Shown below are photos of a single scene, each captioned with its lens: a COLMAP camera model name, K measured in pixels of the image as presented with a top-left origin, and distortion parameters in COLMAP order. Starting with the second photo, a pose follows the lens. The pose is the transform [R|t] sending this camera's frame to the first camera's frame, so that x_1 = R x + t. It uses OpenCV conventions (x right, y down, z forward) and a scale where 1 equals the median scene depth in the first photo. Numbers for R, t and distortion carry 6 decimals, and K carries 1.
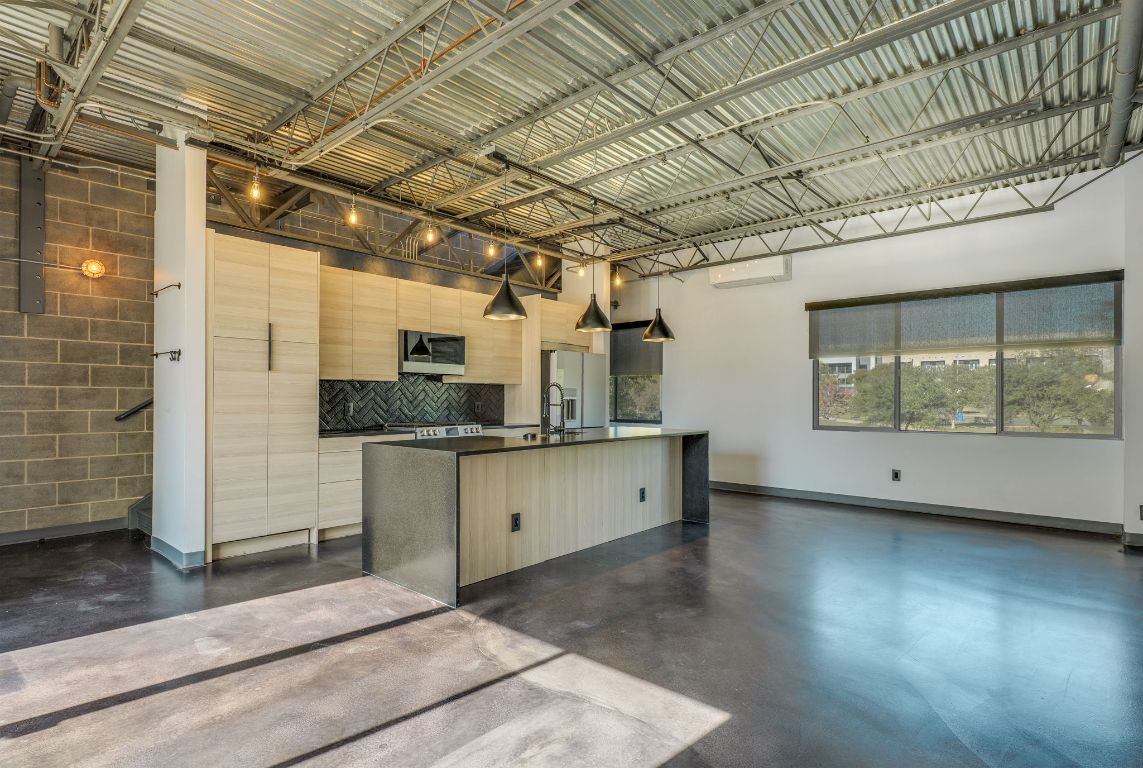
lens RADIAL K [[571.6, 0, 574.3], [0, 571.6, 396.2], [0, 0, 1]] dist [-0.002487, -0.000131]
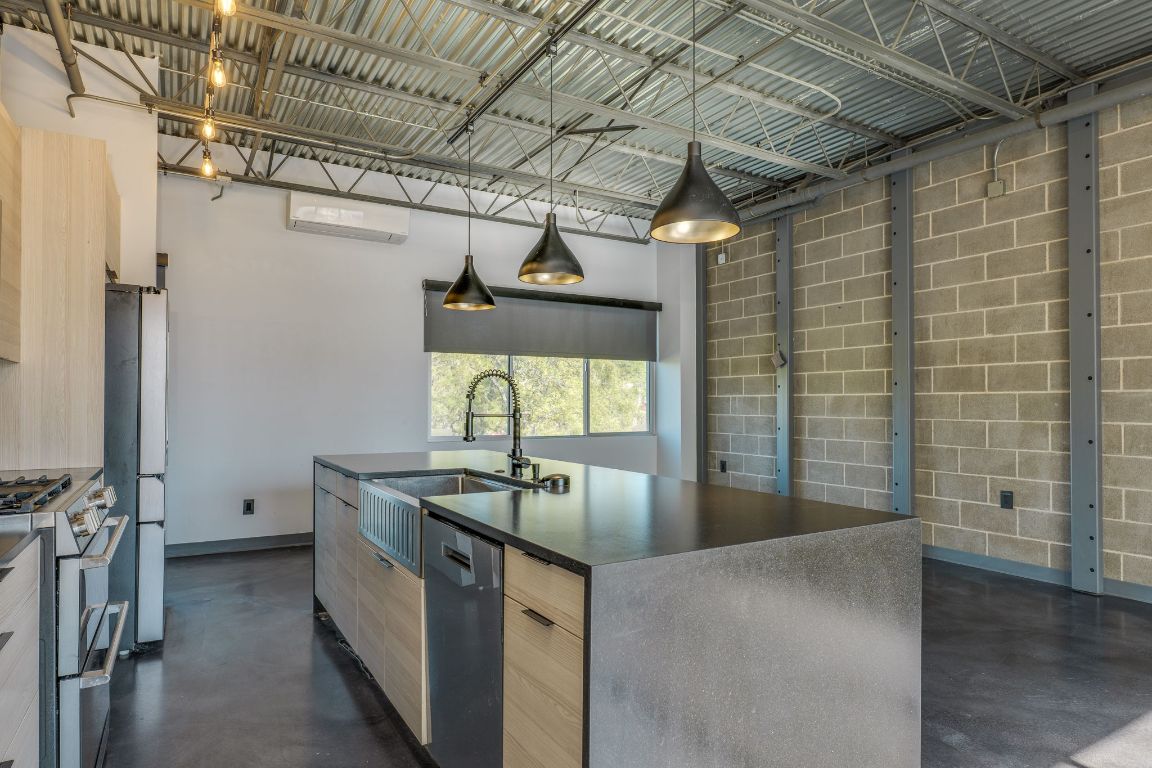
lens RADIAL K [[665.9, 0, 572.7], [0, 665.9, 396.4], [0, 0, 1]] dist [-0.000488, 0.000423]
pose [[0.307500, 0.010098, 0.951495, -0.523725], [-0.004269, 0.999948, -0.009233, 0.004190], [-0.951539, -0.001223, 0.307527, 0.713095]]
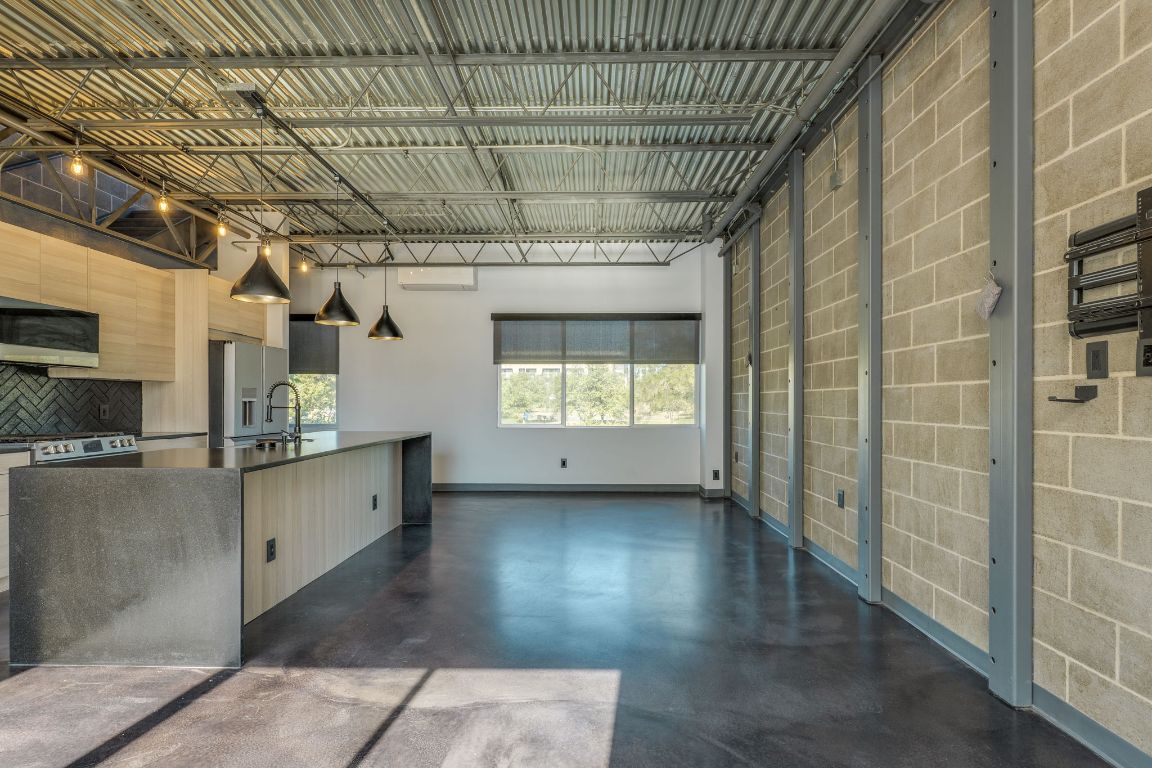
lens RADIAL K [[566.9, 0, 579.7], [0, 566.9, 405.0], [0, 0, 1]] dist [-0.000731, 0.000230]
pose [[0.765327, -0.005848, 0.643615, -0.226016], [-0.002597, 0.999923, 0.012173, 0.000080], [-0.643637, -0.010988, 0.765252, 0.071223]]
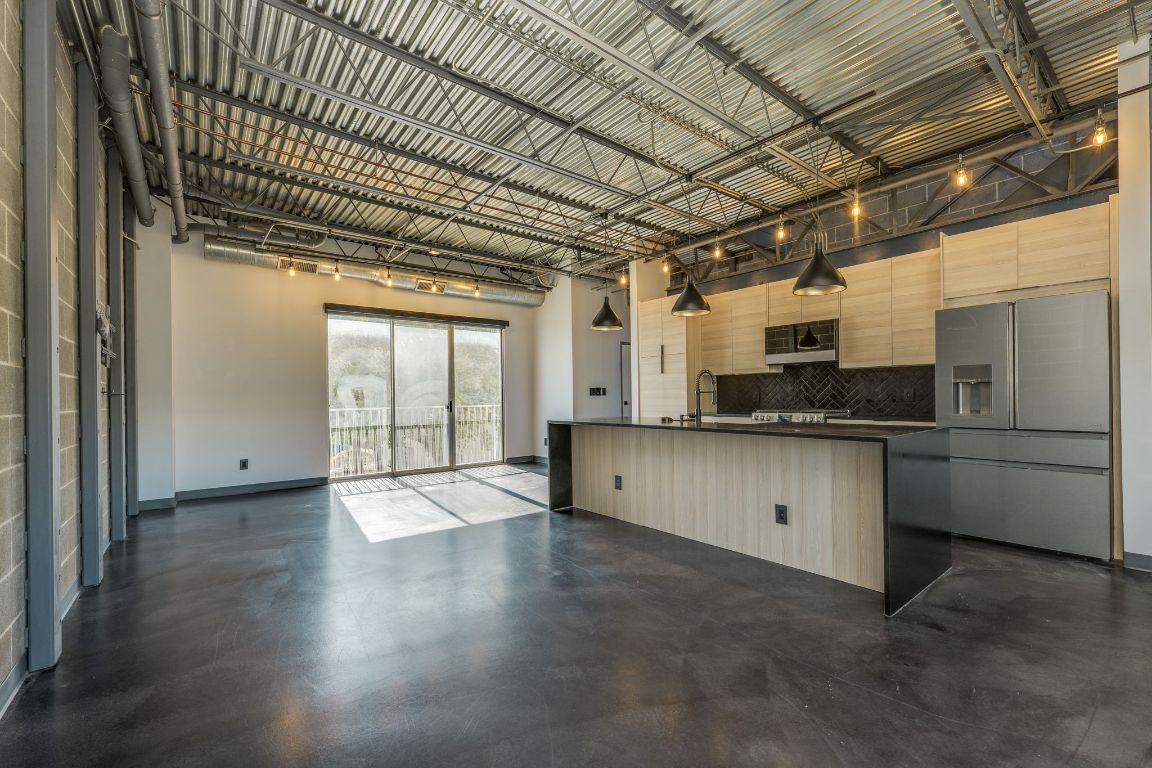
lens RADIAL K [[486.2, 0, 579.4], [0, 486.2, 398.0], [0, 0, 1]] dist [0.002041, 0.000270]
pose [[-0.178681, 0.002786, -0.983903, 0.801131], [0.019986, 0.999800, -0.000799, 0.020480], [0.983704, -0.019807, -0.178701, 0.881884]]
